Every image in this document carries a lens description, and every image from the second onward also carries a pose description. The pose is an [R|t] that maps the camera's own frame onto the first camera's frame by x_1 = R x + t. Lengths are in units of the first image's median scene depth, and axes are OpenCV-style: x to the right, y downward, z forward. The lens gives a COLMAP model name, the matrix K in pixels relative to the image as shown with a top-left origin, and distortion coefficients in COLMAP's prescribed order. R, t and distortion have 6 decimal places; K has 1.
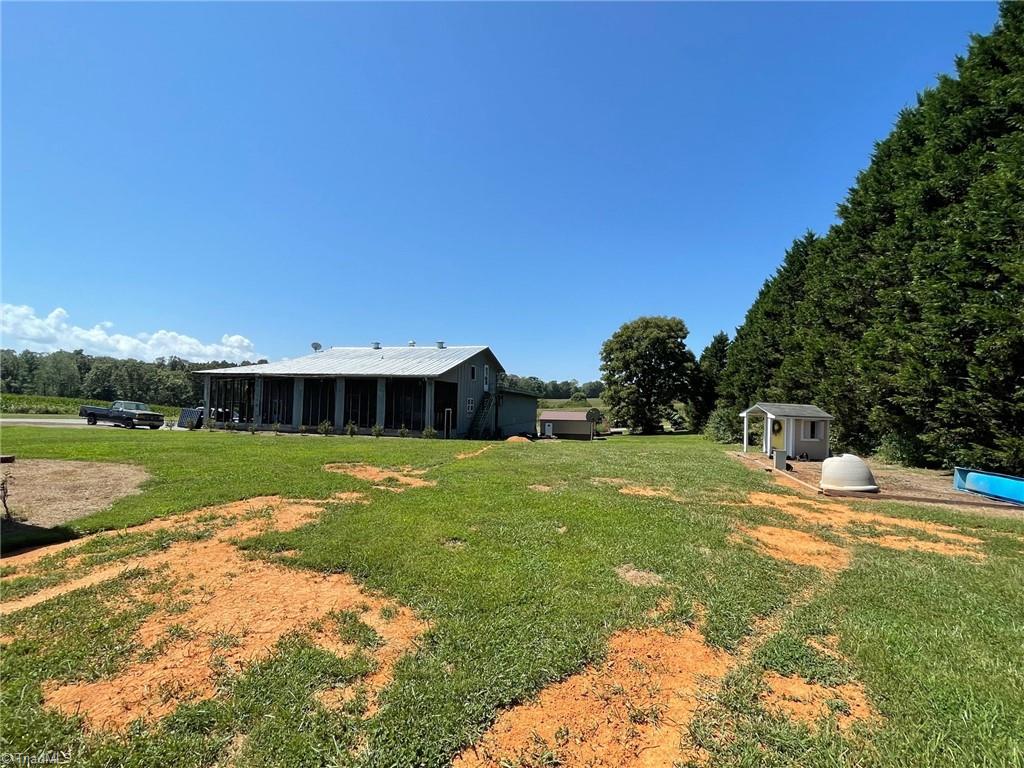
lens RADIAL K [[504.9, 0, 512.0], [0, 504.9, 386.5], [0, 0, 1]] dist [0.000208, -0.000693]
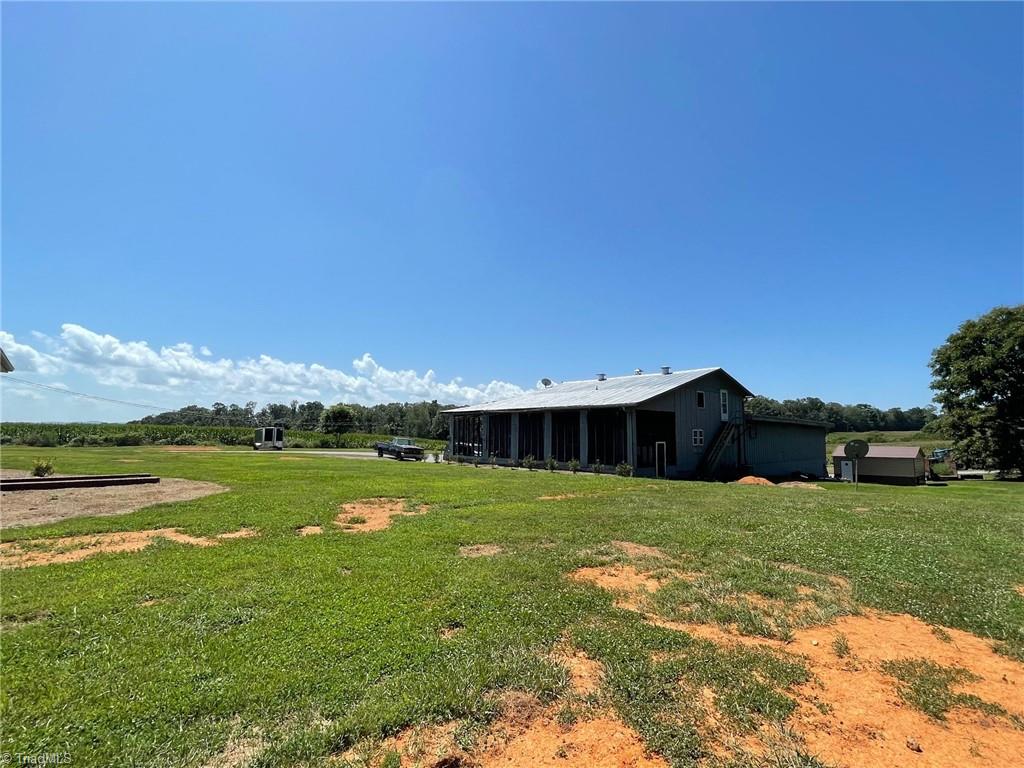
lens RADIAL K [[504.9, 0, 514.8], [0, 504.9, 383.2], [0, 0, 1]] dist [0.000208, -0.000693]
pose [[0.834893, -0.070917, -0.545825, 0.075329], [0.028153, 0.995869, -0.086326, 0.006126], [0.549692, 0.056706, 0.833440, 0.070313]]
